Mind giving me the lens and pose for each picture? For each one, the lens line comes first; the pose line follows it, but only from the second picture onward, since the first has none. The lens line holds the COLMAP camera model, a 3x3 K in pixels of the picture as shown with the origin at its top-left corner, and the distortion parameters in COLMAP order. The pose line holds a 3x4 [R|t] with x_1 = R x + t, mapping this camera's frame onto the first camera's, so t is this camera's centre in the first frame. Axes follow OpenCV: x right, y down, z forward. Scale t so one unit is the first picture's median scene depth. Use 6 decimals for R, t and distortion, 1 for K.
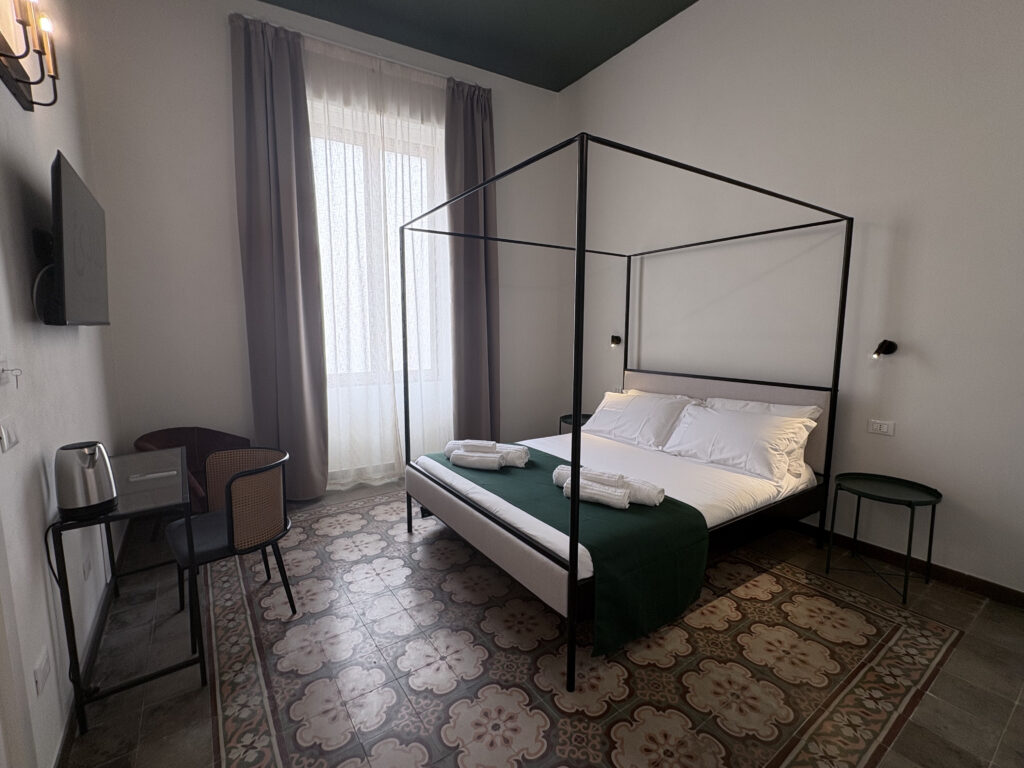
lens RADIAL K [[445.7, 0, 508.5], [0, 445.7, 382.6], [0, 0, 1]] dist [0.001977, 0.000809]
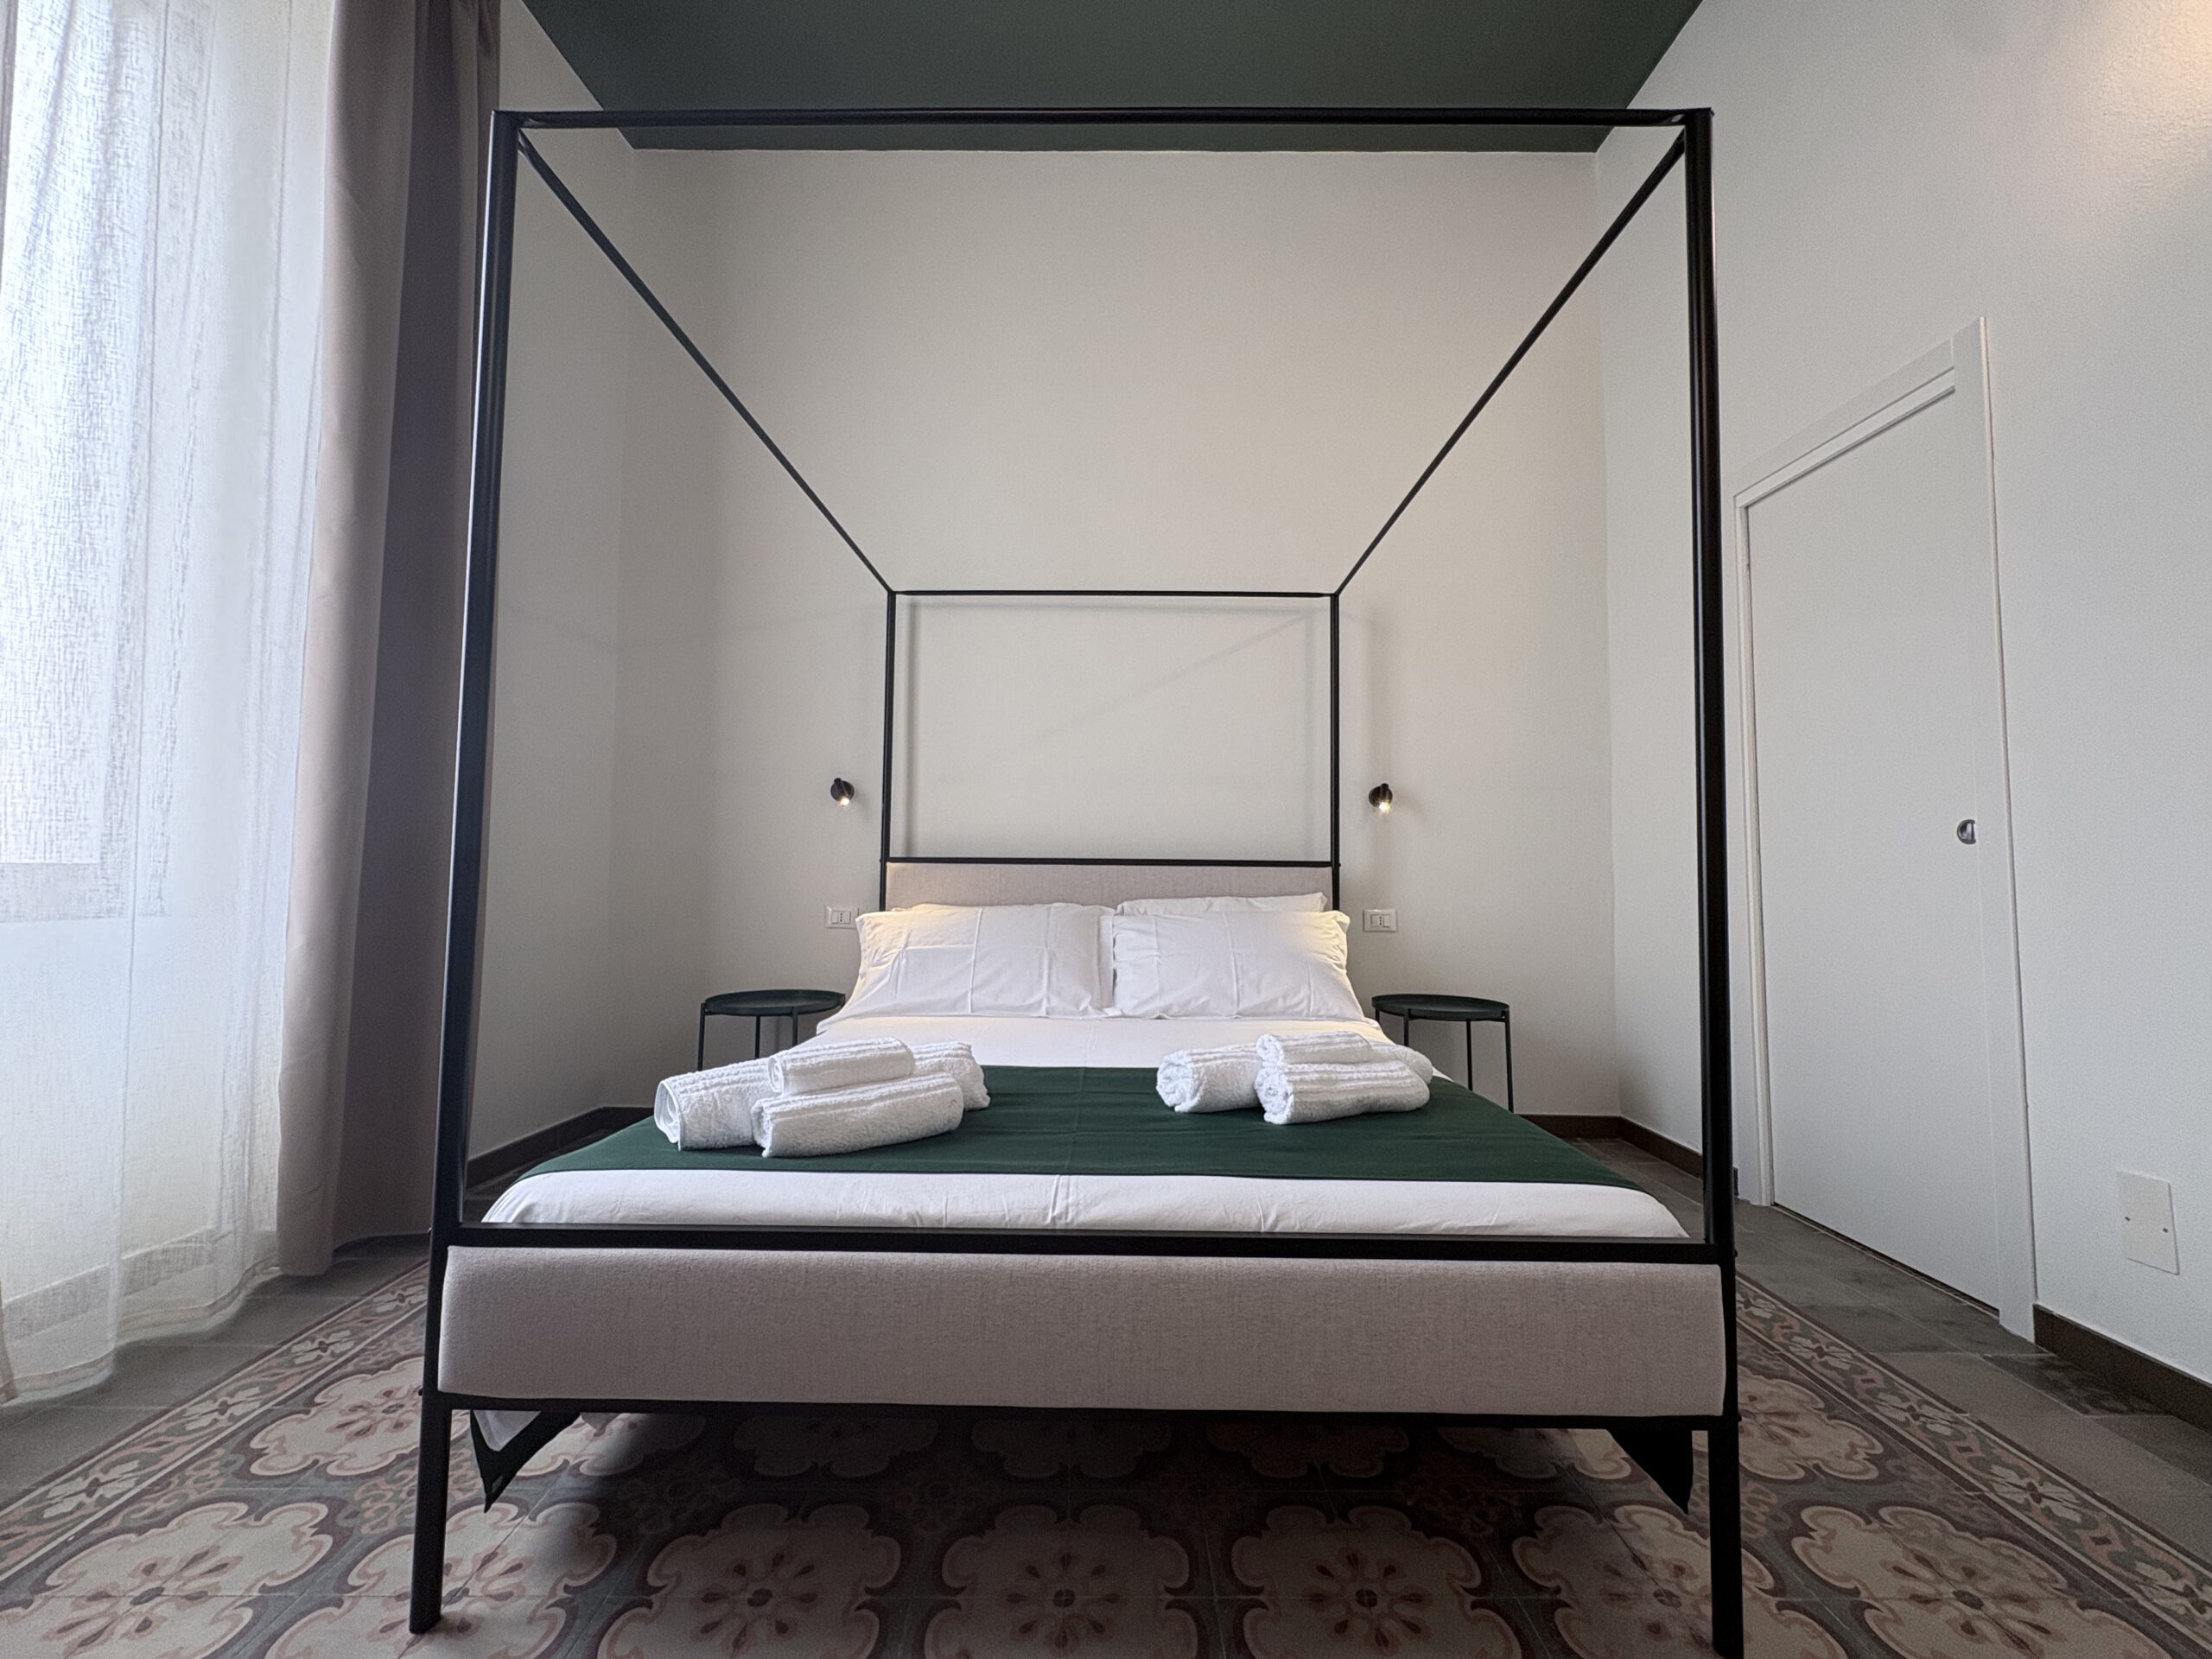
lens RADIAL K [[874.0, 0, 1104.7], [0, 874.0, 834.3], [0, 0, 1]] dist [0.001558, 0.000879]
pose [[0.574267, 0.042642, 0.817557, -0.397865], [0.086450, 0.989900, -0.112354, 0.078331], [-0.814091, 0.135199, 0.564780, 0.553351]]
